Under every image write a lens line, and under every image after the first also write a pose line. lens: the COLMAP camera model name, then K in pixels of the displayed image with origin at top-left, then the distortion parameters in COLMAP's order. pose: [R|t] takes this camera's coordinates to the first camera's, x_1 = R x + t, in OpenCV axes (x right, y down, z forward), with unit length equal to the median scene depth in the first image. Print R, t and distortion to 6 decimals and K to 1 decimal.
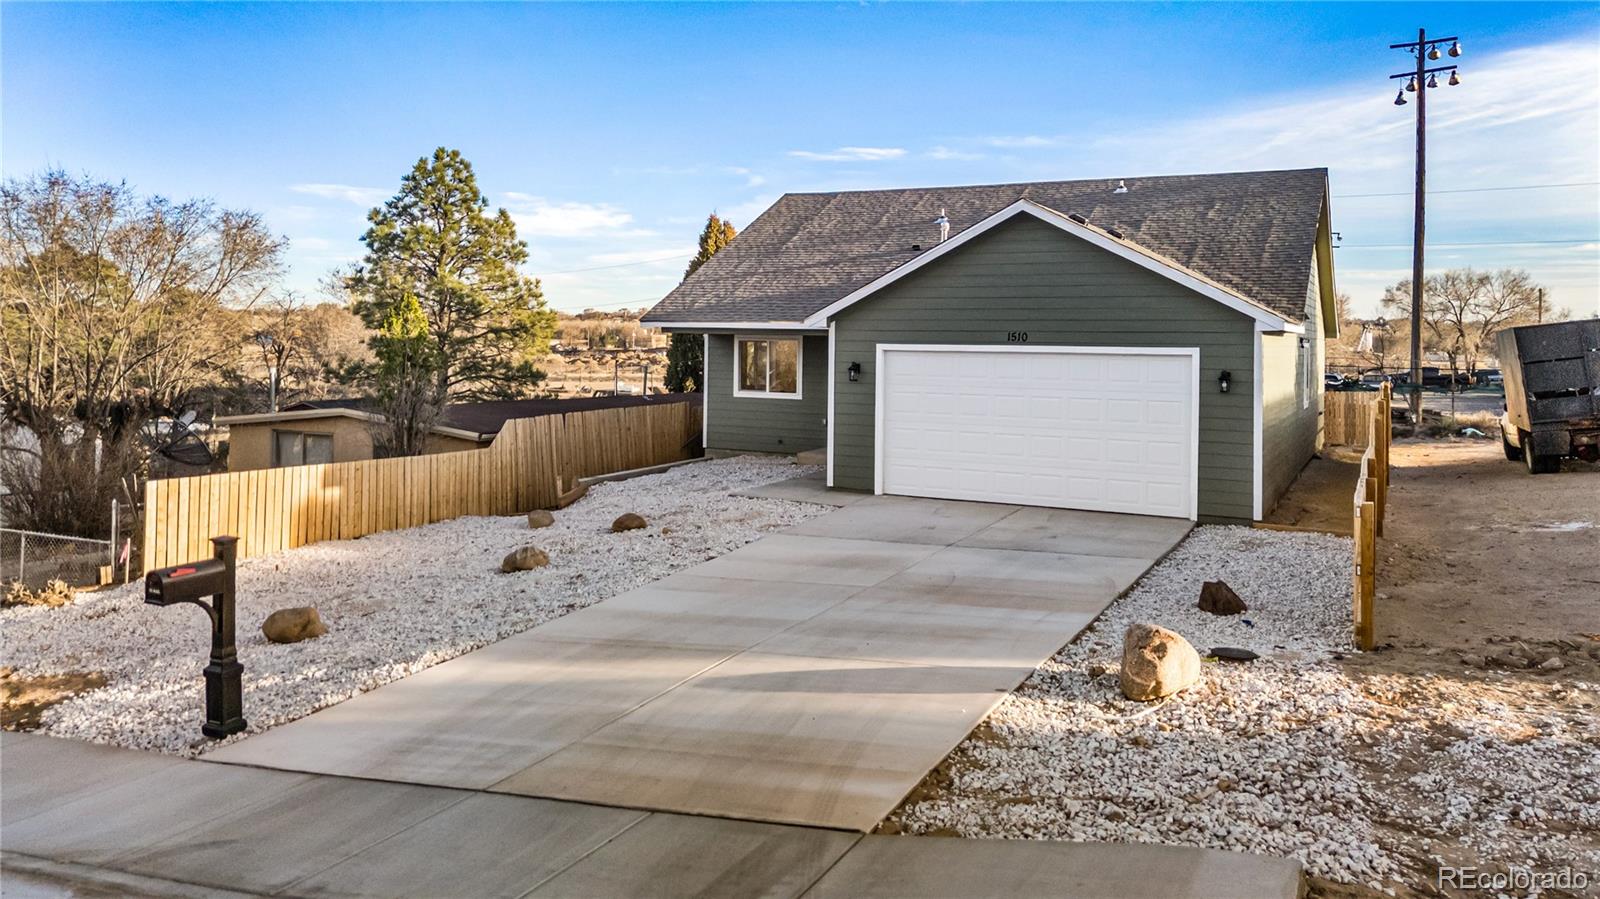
lens RADIAL K [[1202.4, 0, 776.7], [0, 1202.4, 319.5], [0, 0, 1]] dist [0.018315, -0.008954]
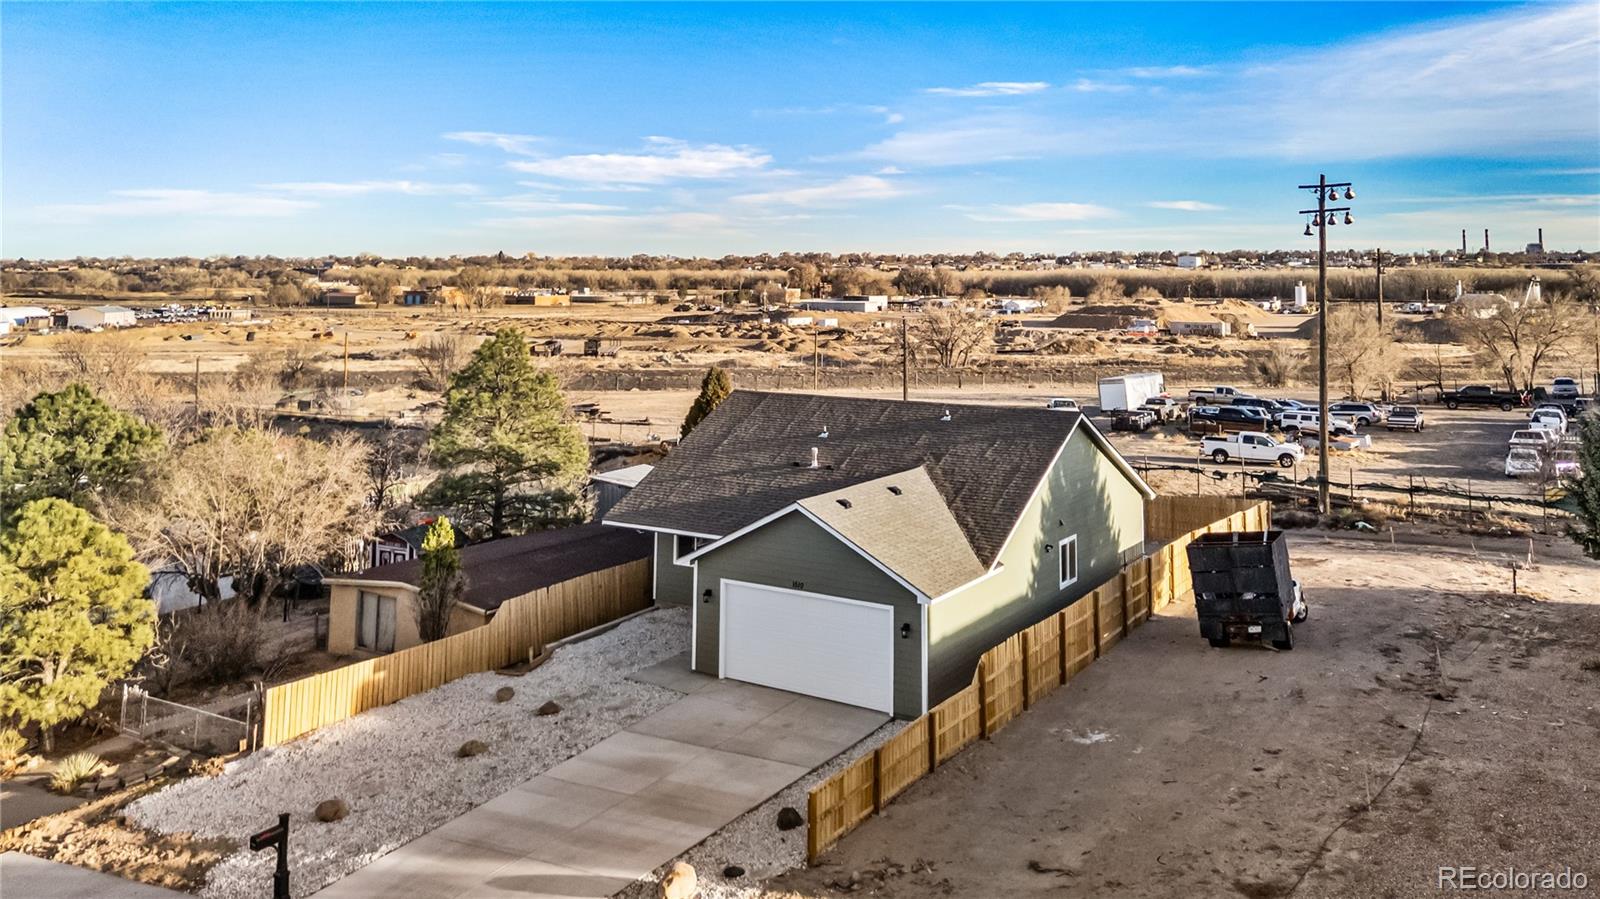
lens RADIAL K [[1204.1, 0, 803.5], [0, 1204.1, 196.8], [0, 0, 1]] dist [0.020797, -0.002833]
pose [[0.995625, -0.010410, -0.092859, 0.340247], [0.005124, 0.998362, -0.056985, -0.383733], [0.093301, 0.056260, 0.994047, -0.573382]]
